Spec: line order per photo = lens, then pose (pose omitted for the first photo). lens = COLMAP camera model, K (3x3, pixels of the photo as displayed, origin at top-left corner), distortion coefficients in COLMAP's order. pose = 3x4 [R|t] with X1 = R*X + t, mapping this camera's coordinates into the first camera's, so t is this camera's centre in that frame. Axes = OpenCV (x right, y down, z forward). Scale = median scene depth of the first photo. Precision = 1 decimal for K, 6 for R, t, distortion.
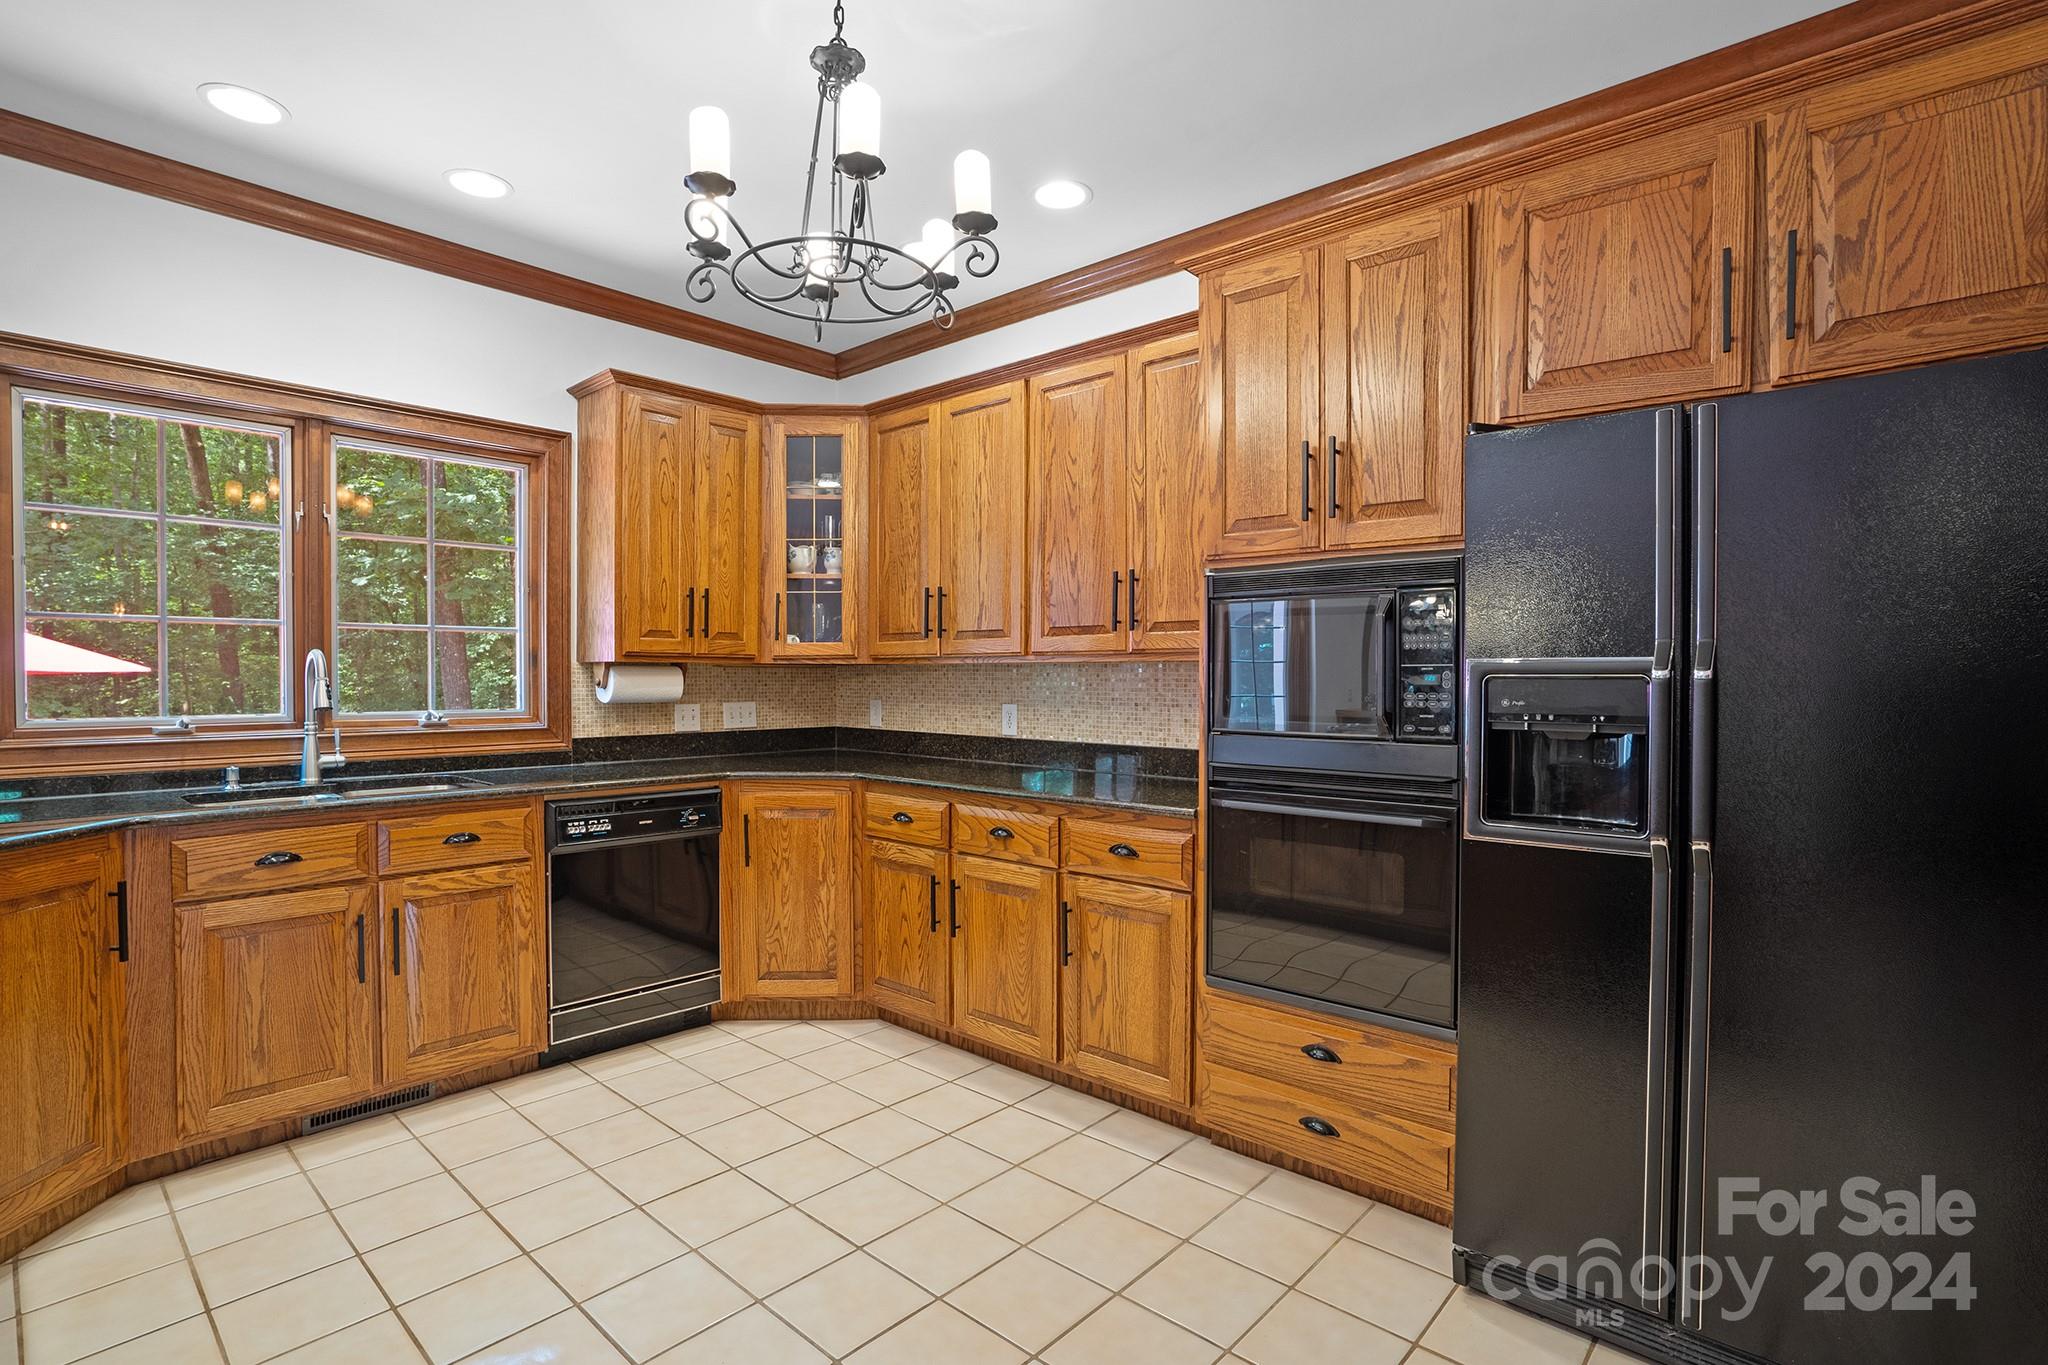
lens RADIAL K [[949.7, 0, 1030.9], [0, 949.7, 688.7], [0, 0, 1]] dist [-0.039176, 0.008127]
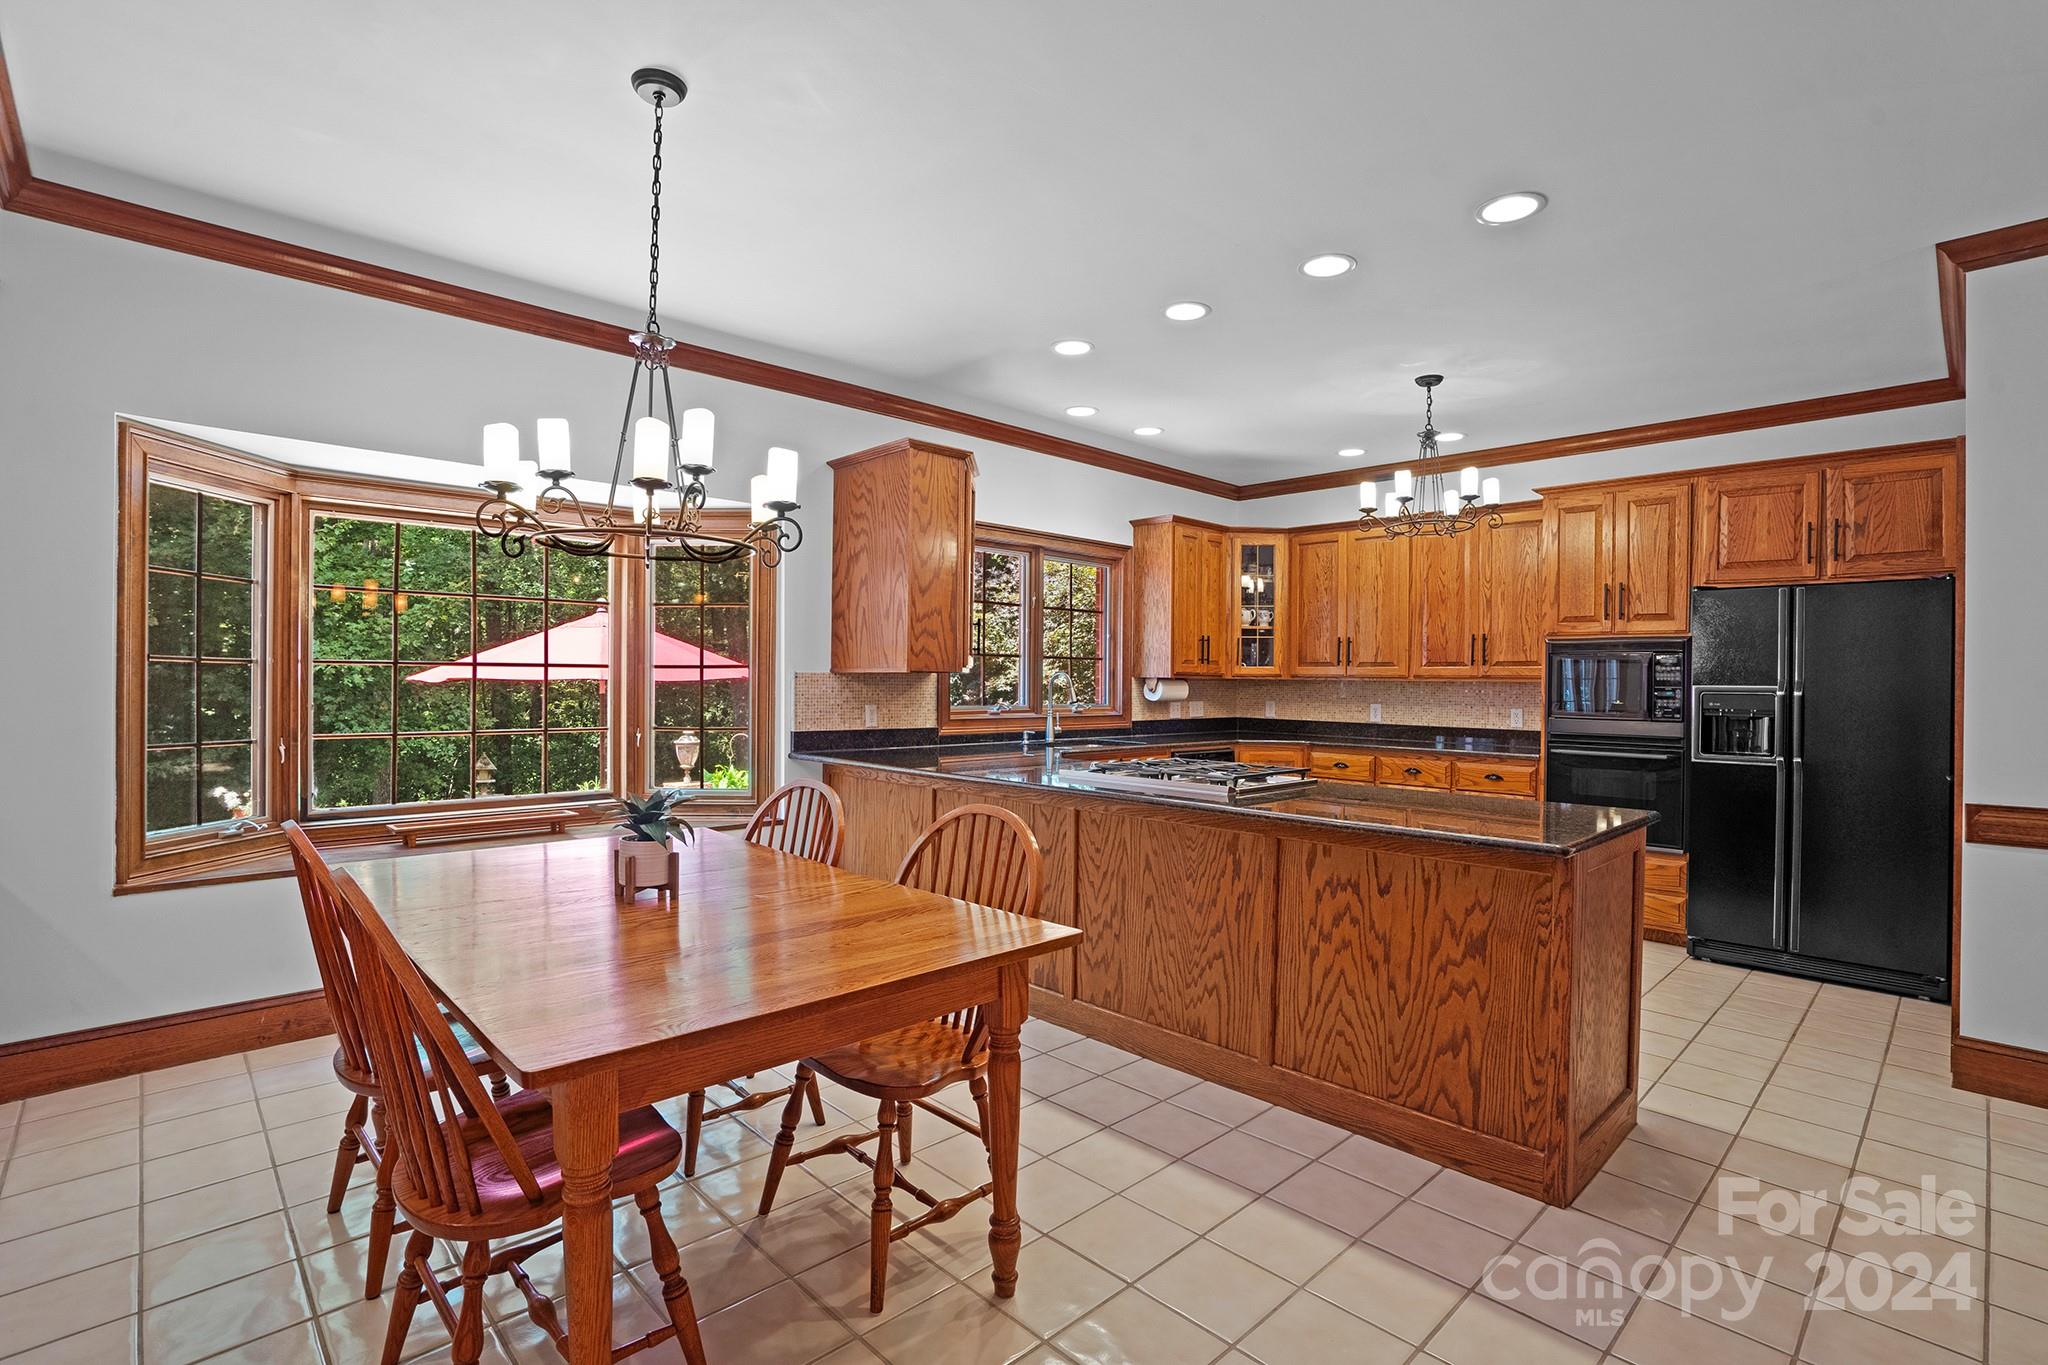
lens RADIAL K [[949.7, 0, 1019.0], [0, 949.7, 681.1], [0, 0, 1]] dist [-0.039176, 0.008127]
pose [[0.997754, 0.010391, -0.066175, -0.718844], [-0.011139, 0.999878, -0.010946, 0.000906], [0.066053, 0.011659, 0.997748, -0.970960]]
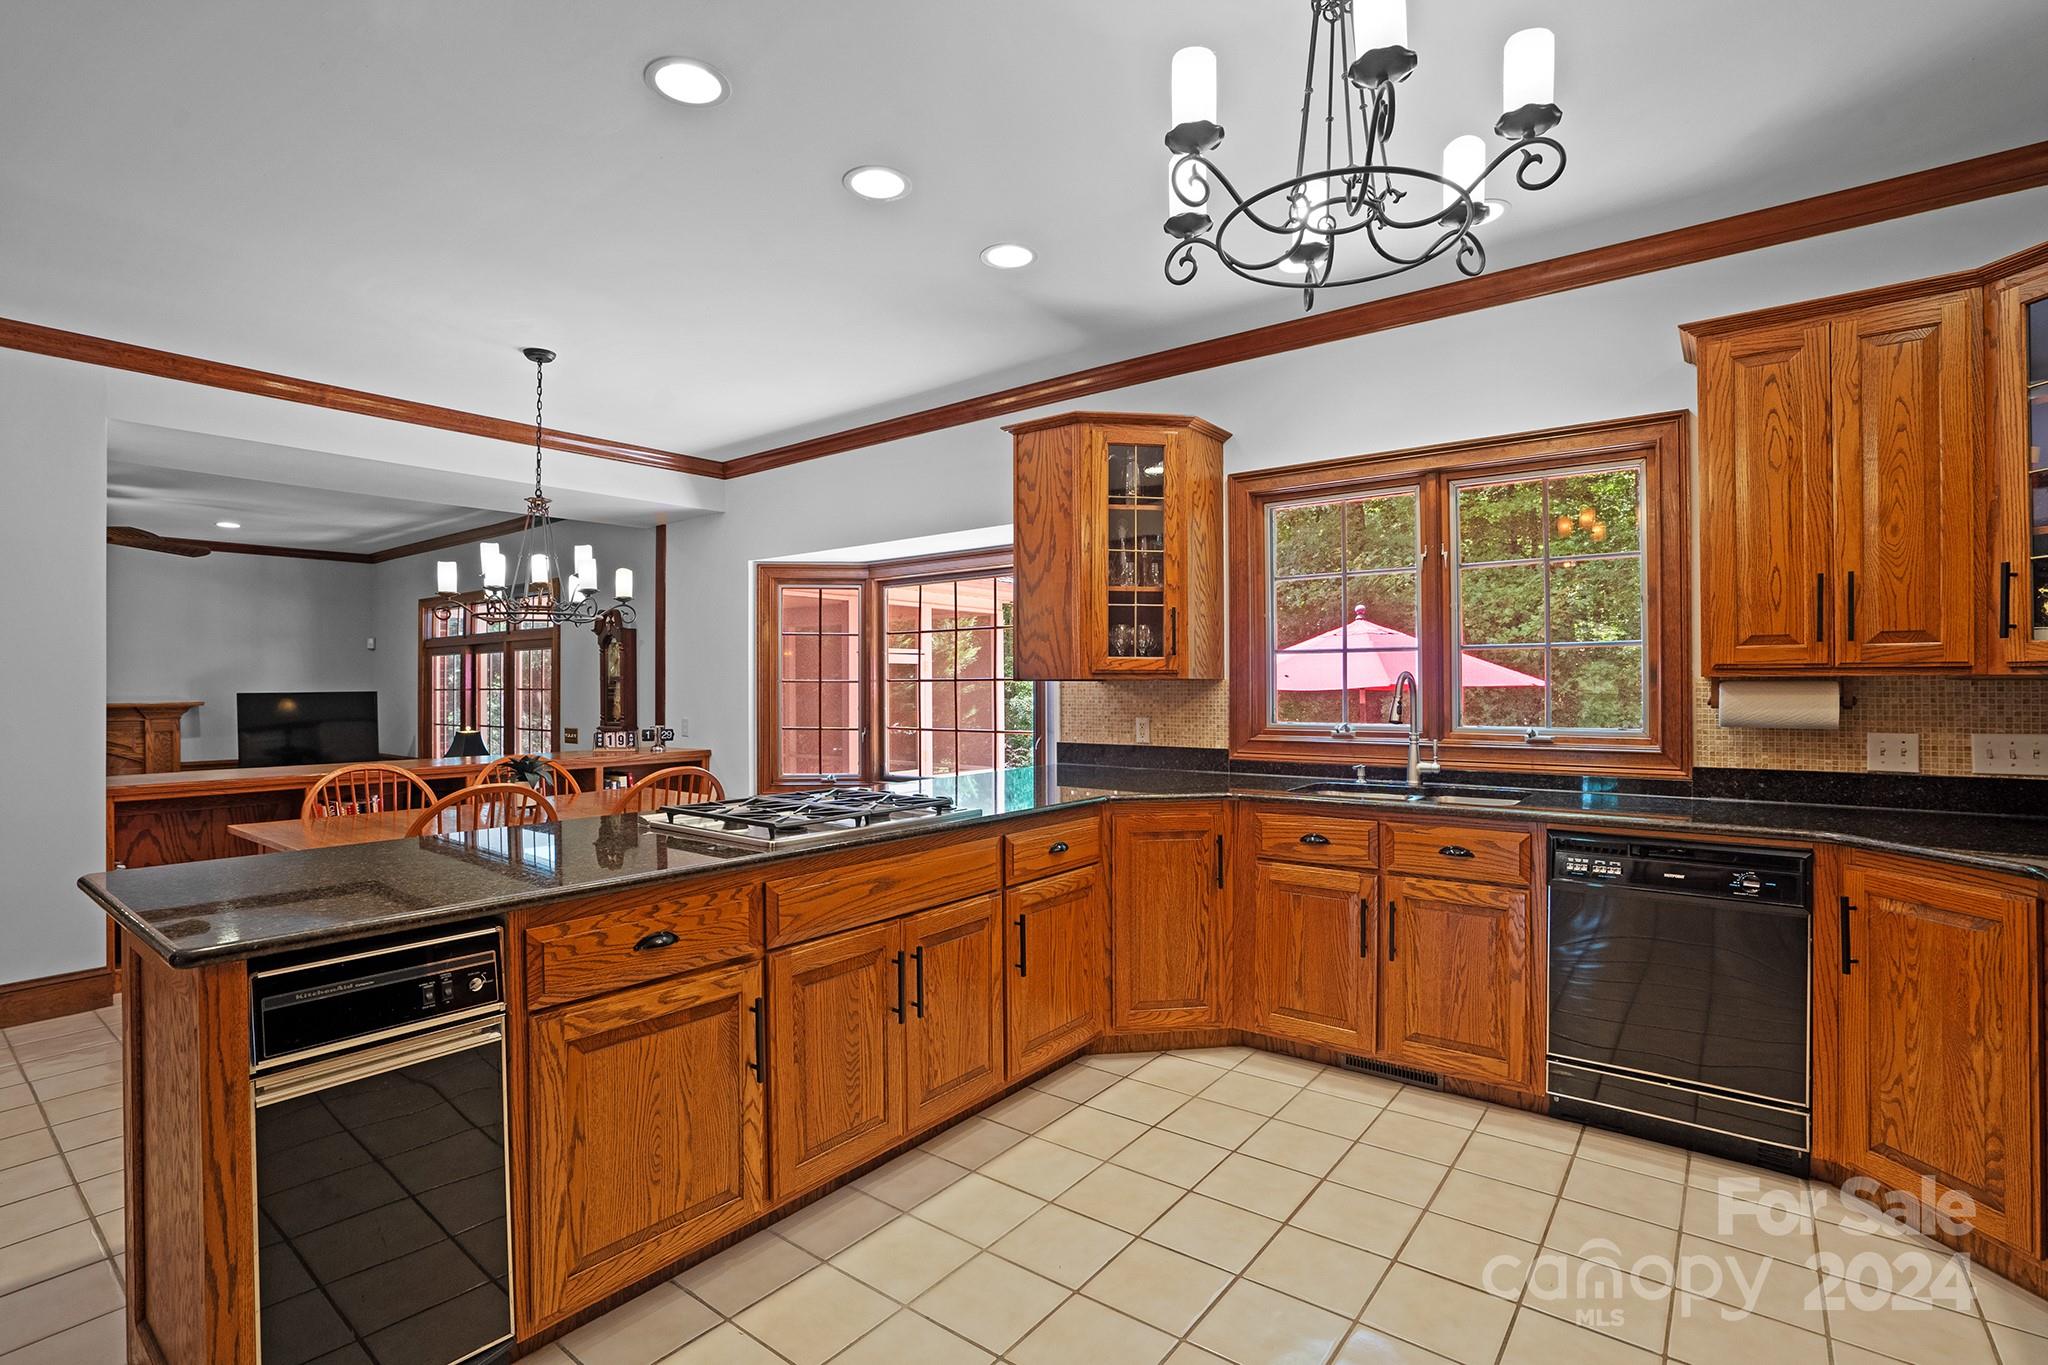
lens RADIAL K [[949.7, 0, 1030.5], [0, 949.7, 684.8], [0, 0, 1]] dist [-0.039176, 0.008127]
pose [[0.086188, -0.002346, -0.996276, 0.368626], [-0.007739, 0.999965, -0.003024, -0.017612], [0.996249, 0.007970, 0.086167, 0.408295]]
